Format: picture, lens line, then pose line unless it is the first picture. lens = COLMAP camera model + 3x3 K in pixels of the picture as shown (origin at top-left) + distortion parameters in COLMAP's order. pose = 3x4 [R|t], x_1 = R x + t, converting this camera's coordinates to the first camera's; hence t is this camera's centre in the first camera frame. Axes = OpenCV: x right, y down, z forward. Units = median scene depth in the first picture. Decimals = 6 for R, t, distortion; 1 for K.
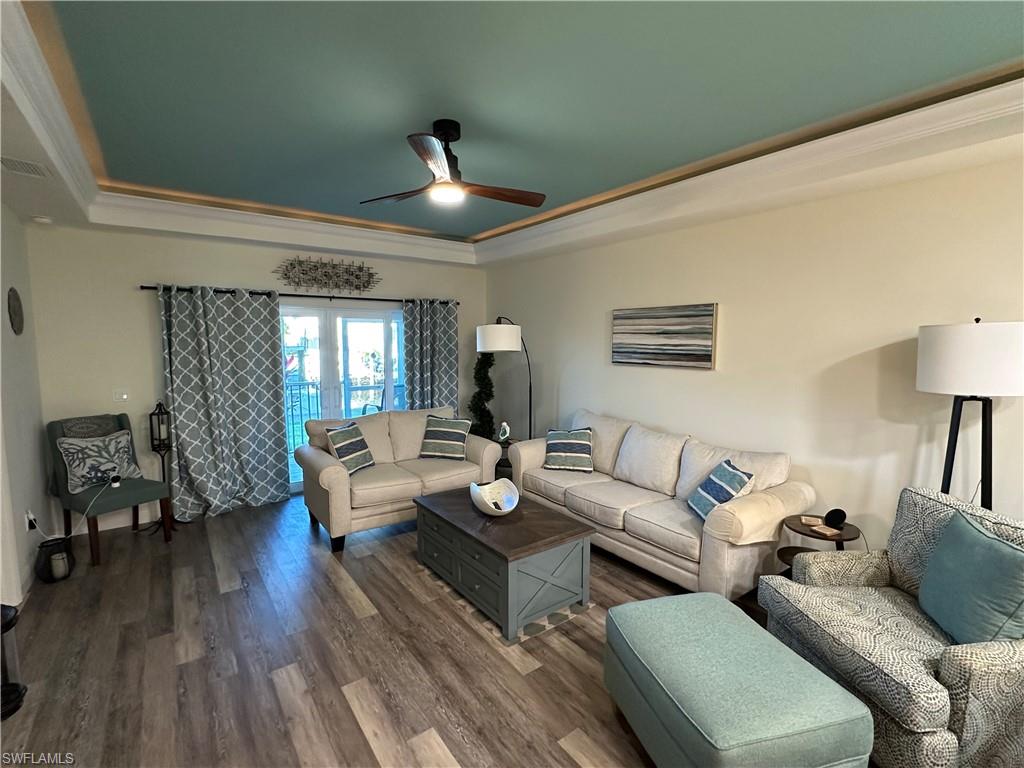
lens RADIAL K [[471.2, 0, 508.0], [0, 471.2, 386.3], [0, 0, 1]] dist [0.000361, -0.001439]
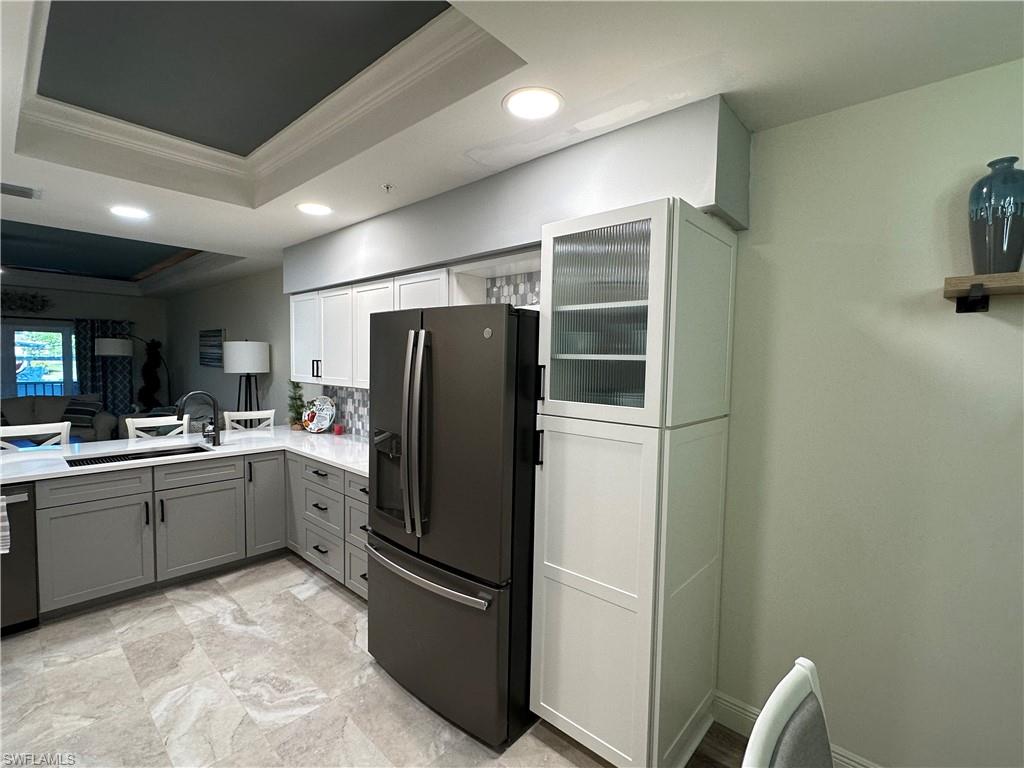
lens RADIAL K [[471.2, 0, 510.4], [0, 471.2, 386.5], [0, 0, 1]] dist [0.000361, -0.001439]
pose [[0.978905, 0.004550, 0.204266, 0.899567], [0.003283, 0.999273, -0.037992, 0.086020], [-0.204290, 0.037862, 0.978178, -0.740395]]
